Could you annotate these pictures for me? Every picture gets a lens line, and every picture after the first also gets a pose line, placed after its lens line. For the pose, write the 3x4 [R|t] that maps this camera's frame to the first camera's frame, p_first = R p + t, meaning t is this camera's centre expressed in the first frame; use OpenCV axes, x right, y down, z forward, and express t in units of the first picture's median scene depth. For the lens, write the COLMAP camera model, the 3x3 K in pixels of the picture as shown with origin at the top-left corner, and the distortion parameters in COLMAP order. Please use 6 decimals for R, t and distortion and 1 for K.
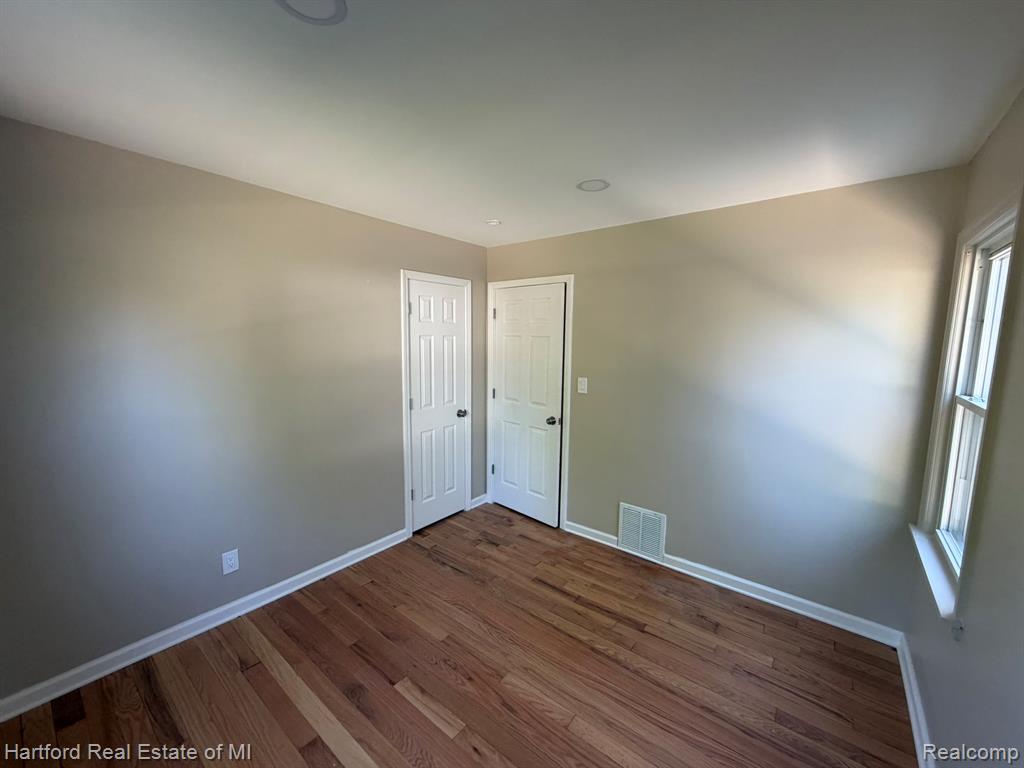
lens RADIAL K [[407.8, 0, 511.8], [0, 407.8, 381.9], [0, 0, 1]] dist [-0.001549, 0.000624]
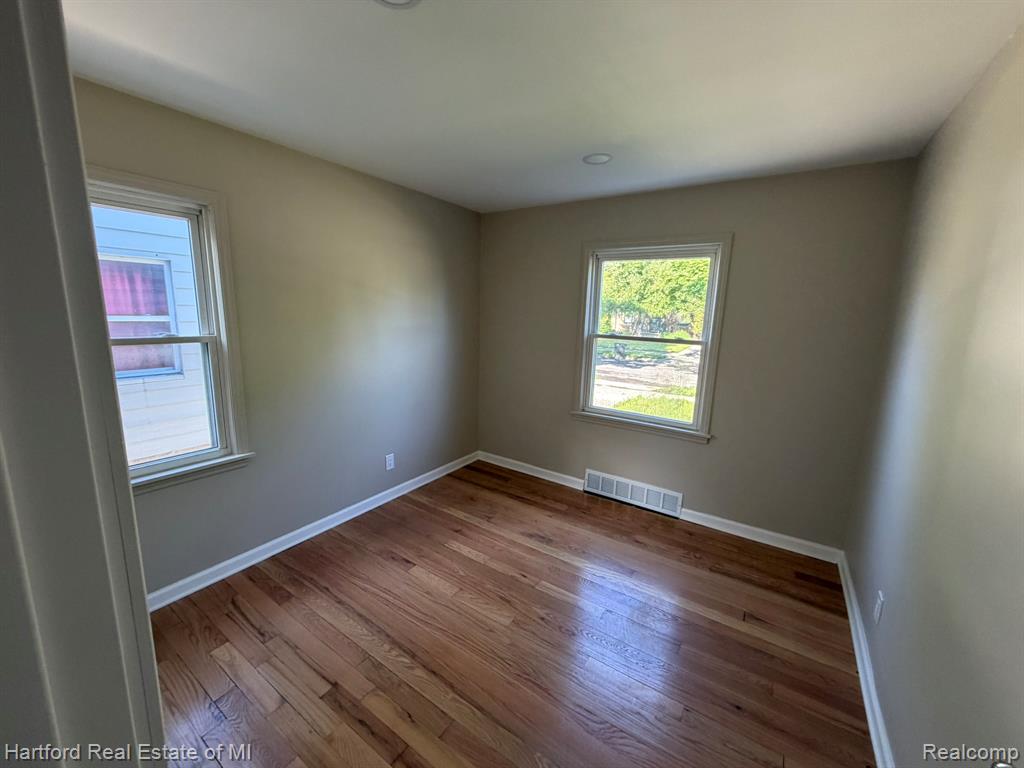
lens RADIAL K [[407.8, 0, 514.0], [0, 407.8, 380.3], [0, 0, 1]] dist [-0.001549, 0.000624]
pose [[-0.995541, -0.028633, -0.089875, 0.087623], [-0.053920, 0.954539, 0.293170, -0.188953], [0.077395, 0.296709, -0.951827, 1.813008]]
